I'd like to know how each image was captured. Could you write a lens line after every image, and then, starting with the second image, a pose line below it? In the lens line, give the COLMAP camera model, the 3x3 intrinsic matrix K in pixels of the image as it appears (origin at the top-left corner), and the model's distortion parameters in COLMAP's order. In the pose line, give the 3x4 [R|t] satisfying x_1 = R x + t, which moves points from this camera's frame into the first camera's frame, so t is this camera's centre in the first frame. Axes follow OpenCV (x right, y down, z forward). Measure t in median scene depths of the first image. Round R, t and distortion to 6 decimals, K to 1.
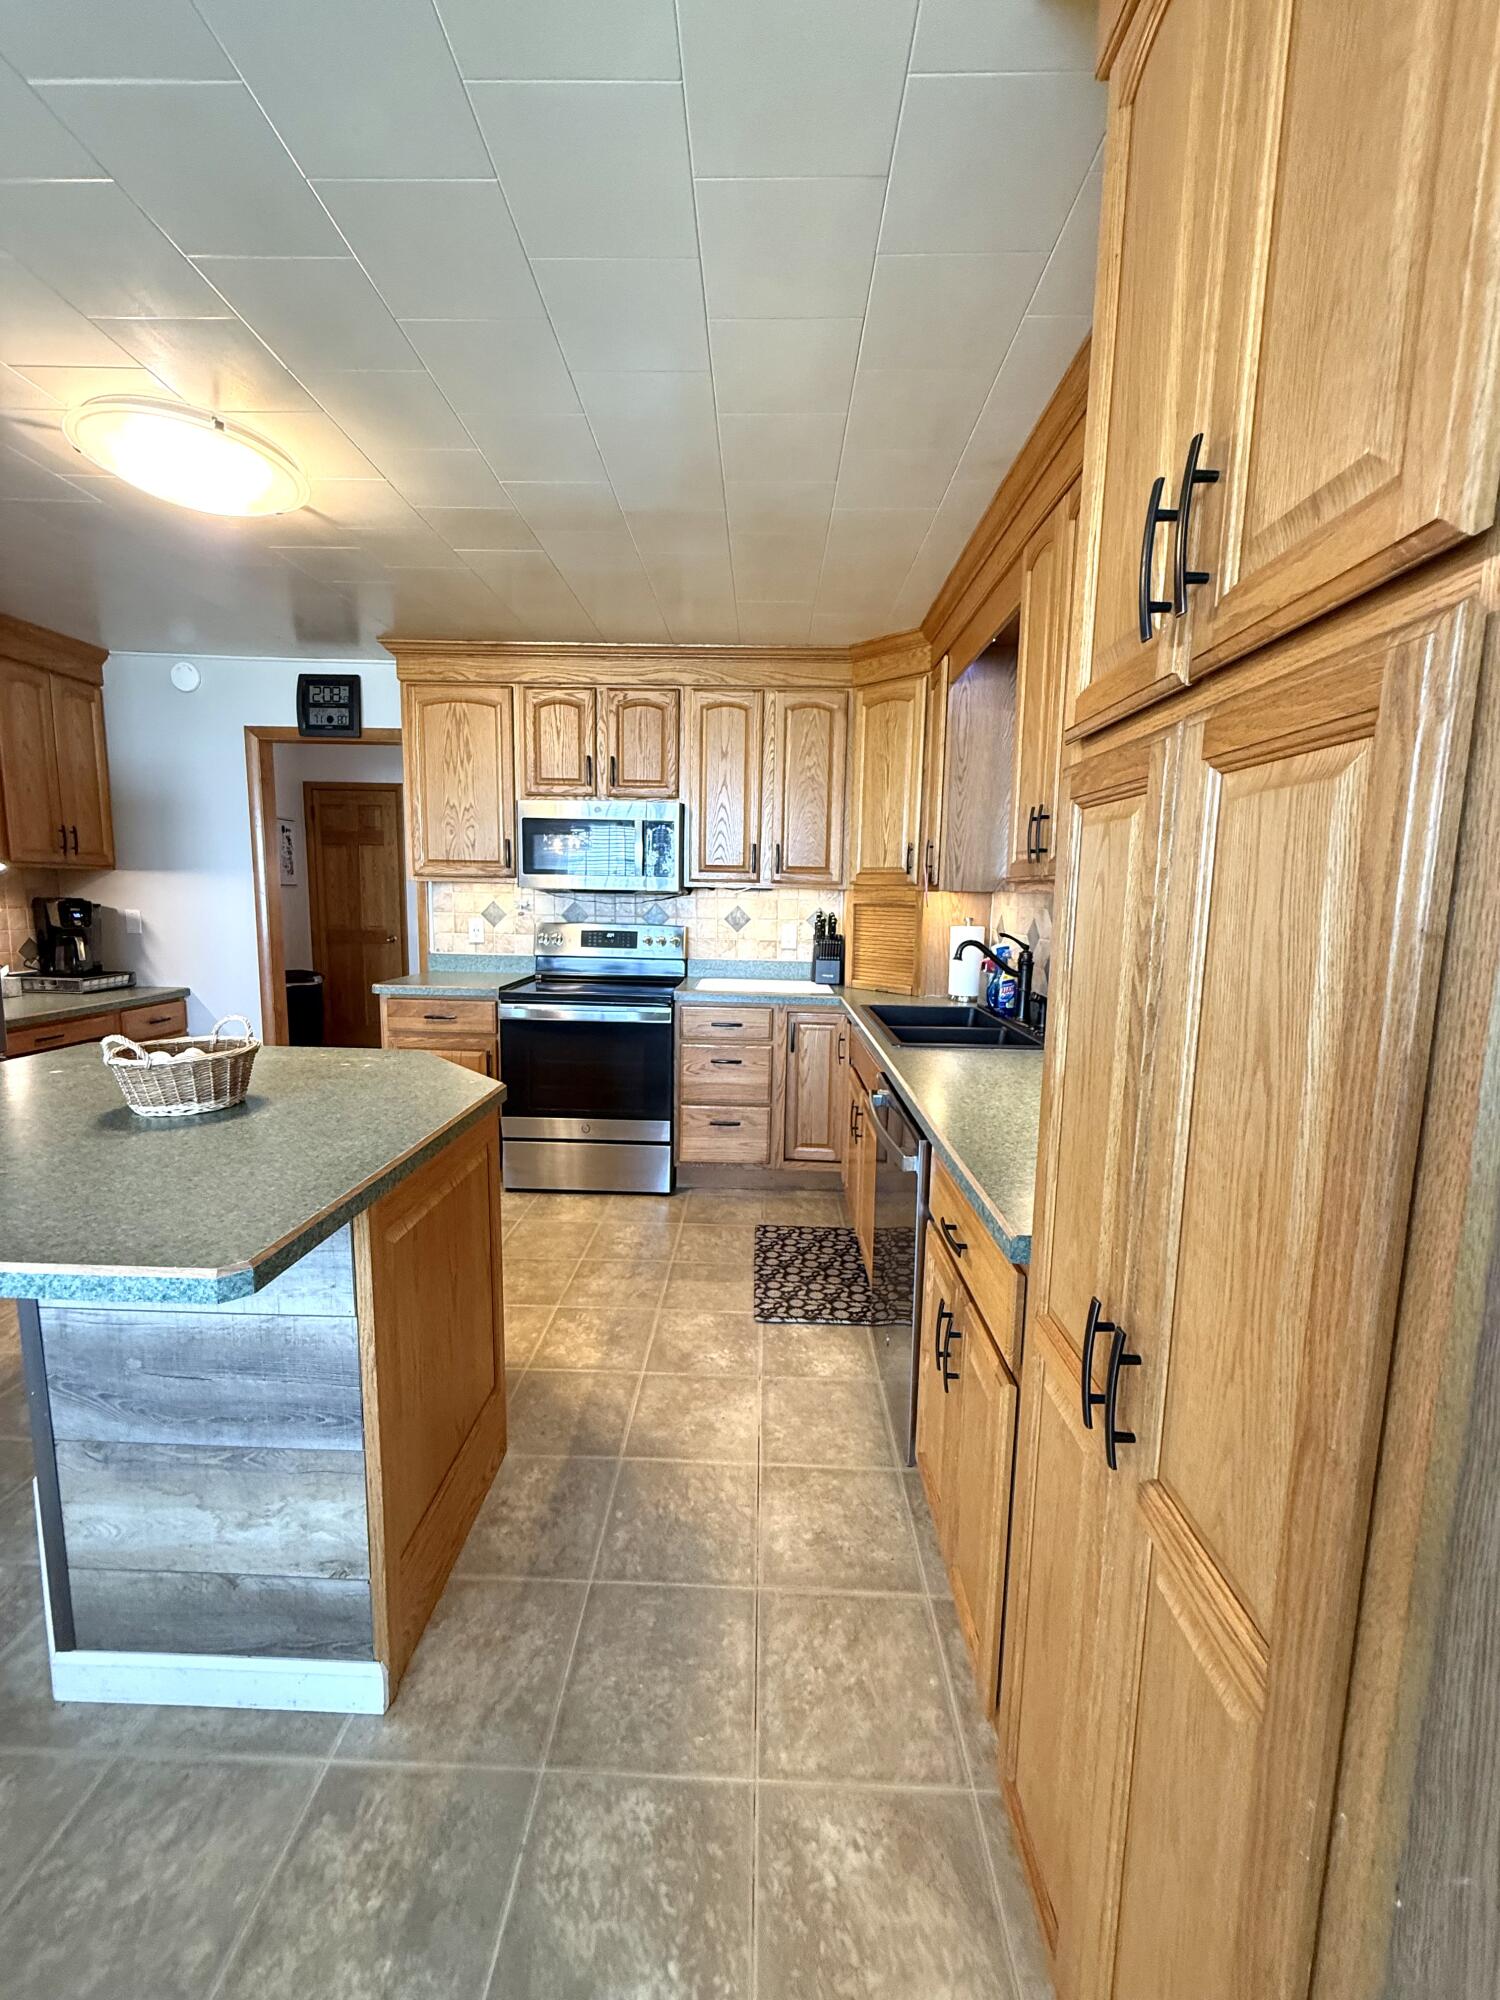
lens RADIAL K [[794.6, 0, 745.8], [0, 794.6, 992.7], [0, 0, 1]] dist [0.001066, -0.000342]
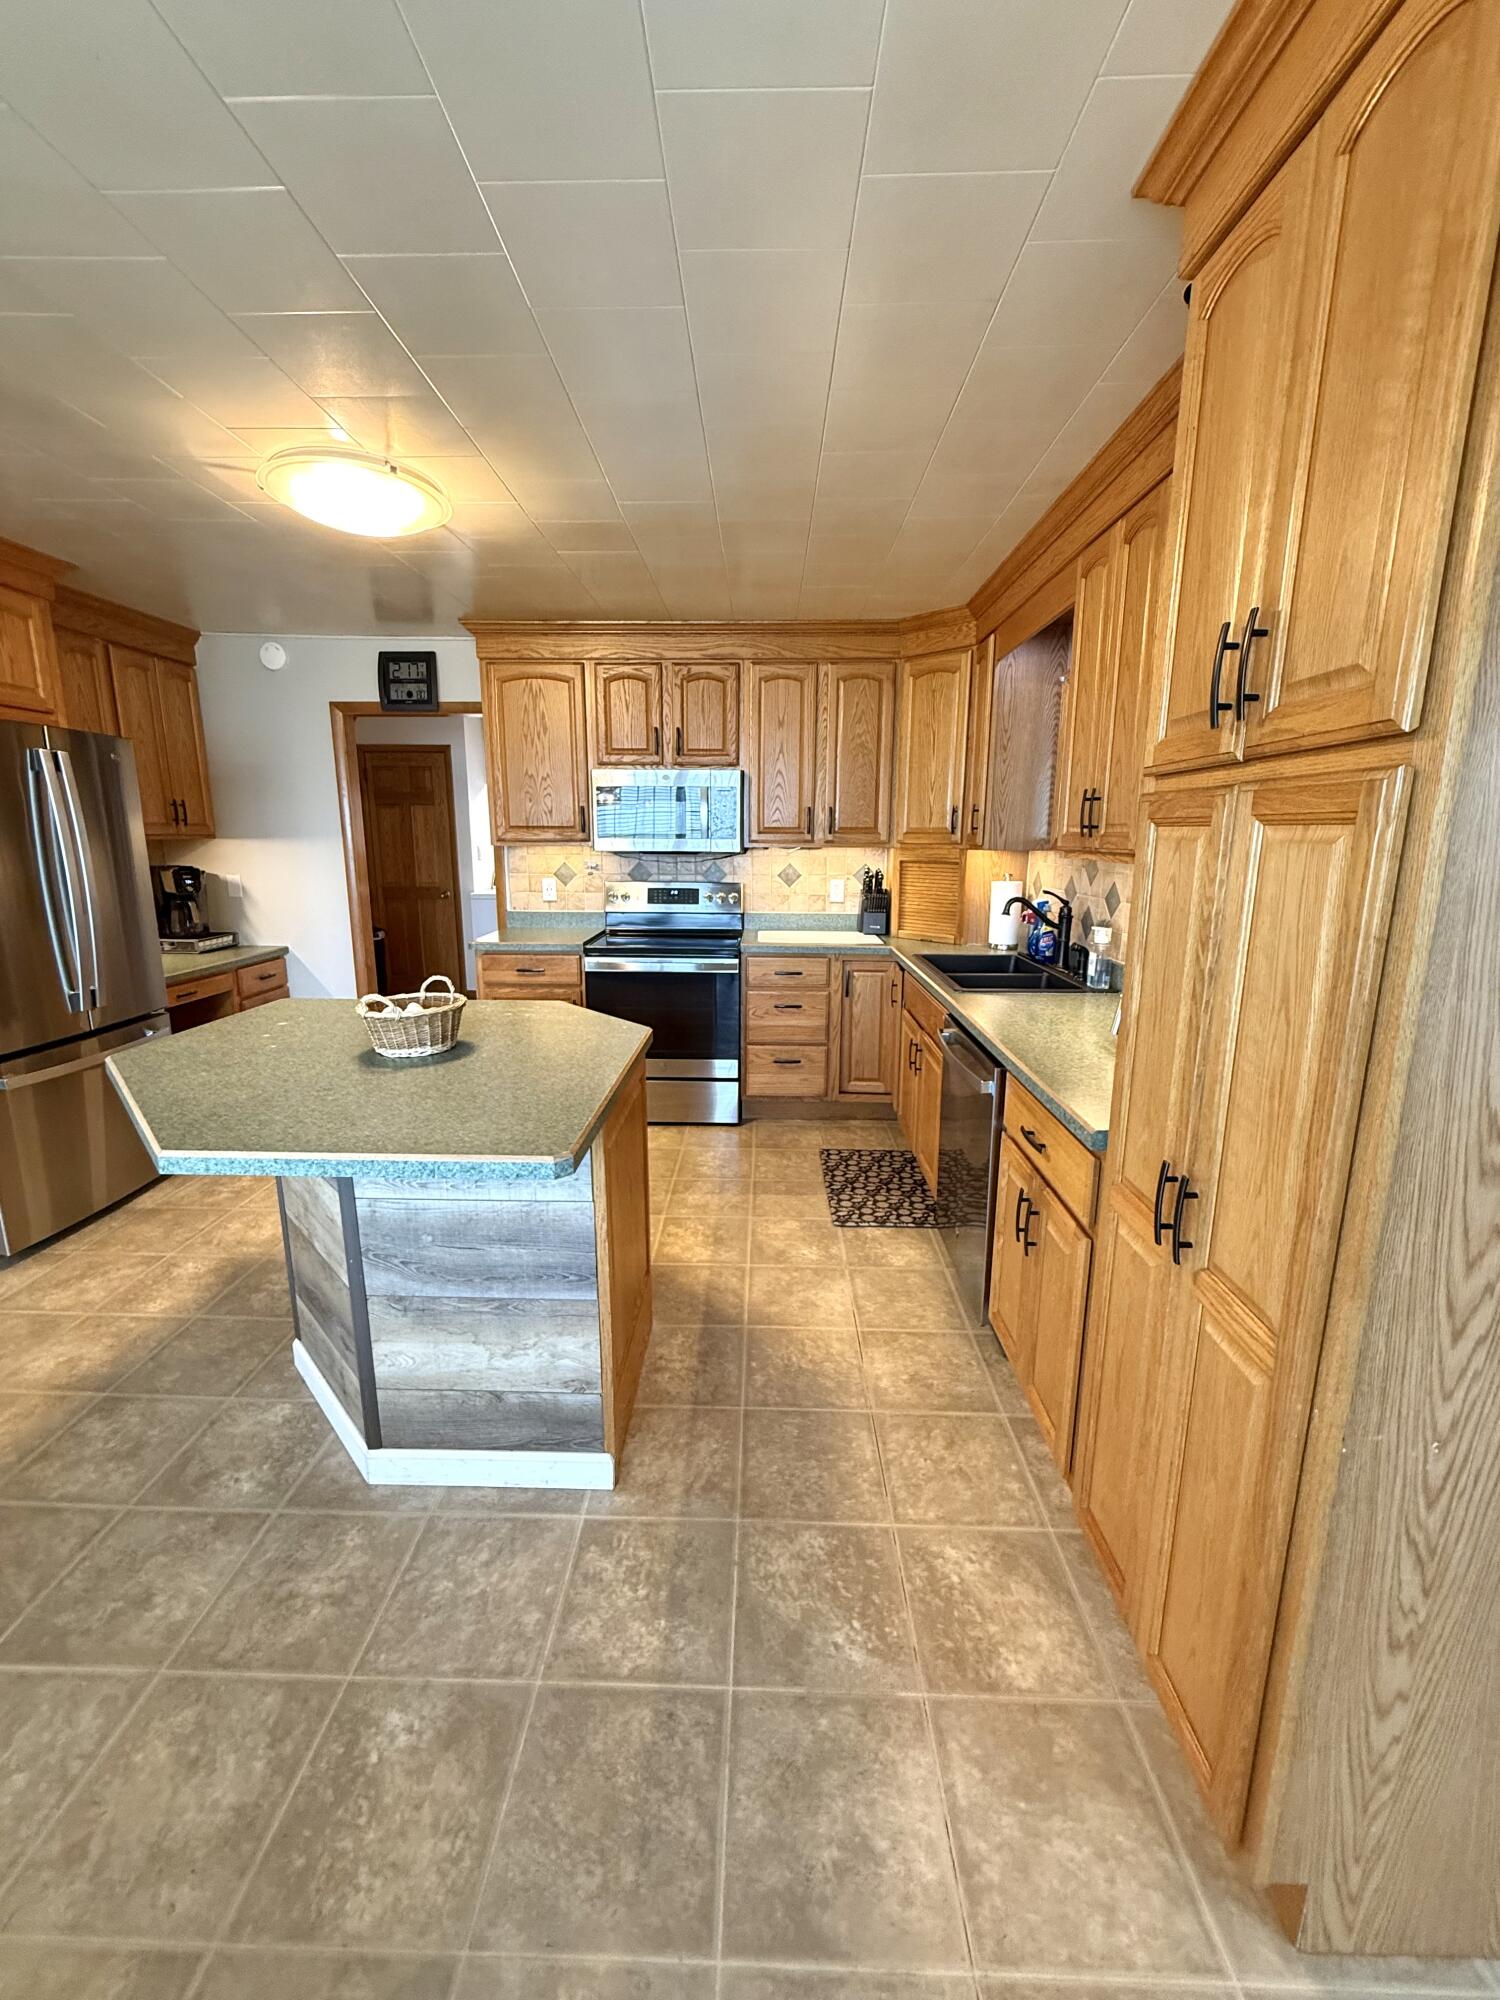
lens RADIAL K [[794.6, 0, 745.8], [0, 794.6, 992.7], [0, 0, 1]] dist [0.001066, -0.000342]
pose [[0.999879, -0.014876, -0.004521, -0.186975], [0.015160, 0.997352, 0.071127, -0.029985], [0.003451, -0.071187, 0.997457, -0.263722]]
